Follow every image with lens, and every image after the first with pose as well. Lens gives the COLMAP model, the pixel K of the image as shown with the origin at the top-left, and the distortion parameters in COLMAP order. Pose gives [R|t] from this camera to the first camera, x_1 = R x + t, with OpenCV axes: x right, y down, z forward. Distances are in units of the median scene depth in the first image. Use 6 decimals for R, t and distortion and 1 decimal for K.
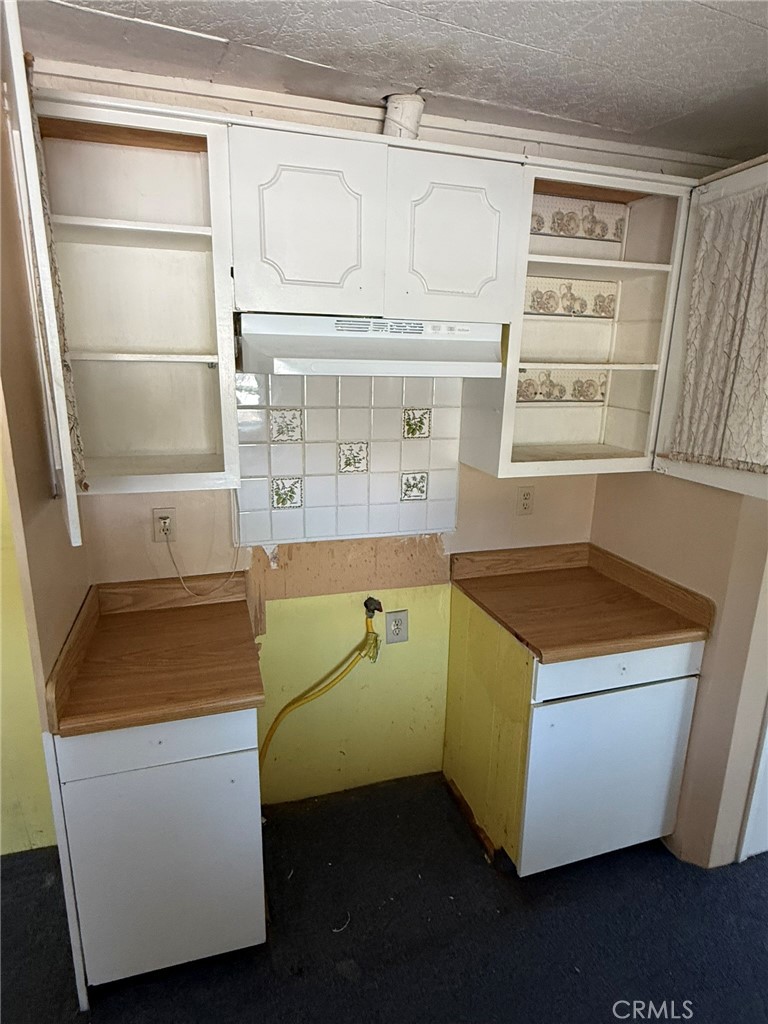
lens RADIAL K [[580.5, 0, 384.0], [0, 580.5, 512.0], [0, 0, 1]] dist [-0.002384, -0.000036]
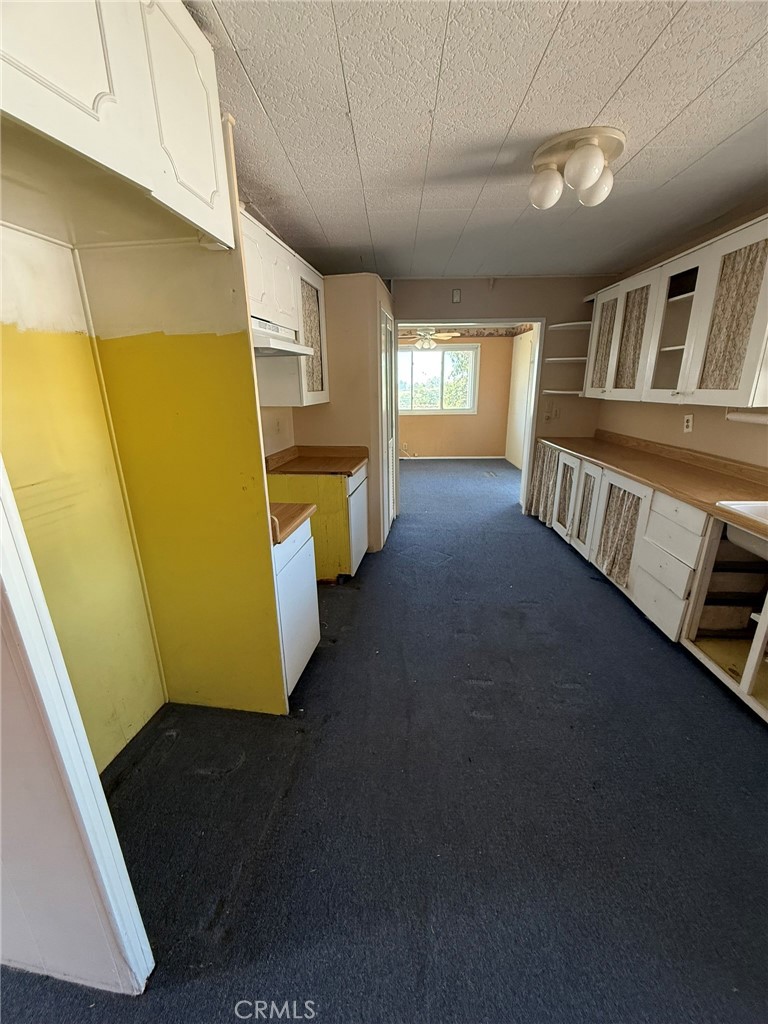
lens RADIAL K [[410.5, 0, 384.0], [0, 410.5, 512.0], [0, 0, 1]] dist [0.000172, 0.000012]
pose [[0.444374, -0.288974, 0.847954, -1.046995], [0.244505, 0.949730, 0.195524, 0.089735], [-0.861829, 0.120443, 0.492691, 0.046704]]
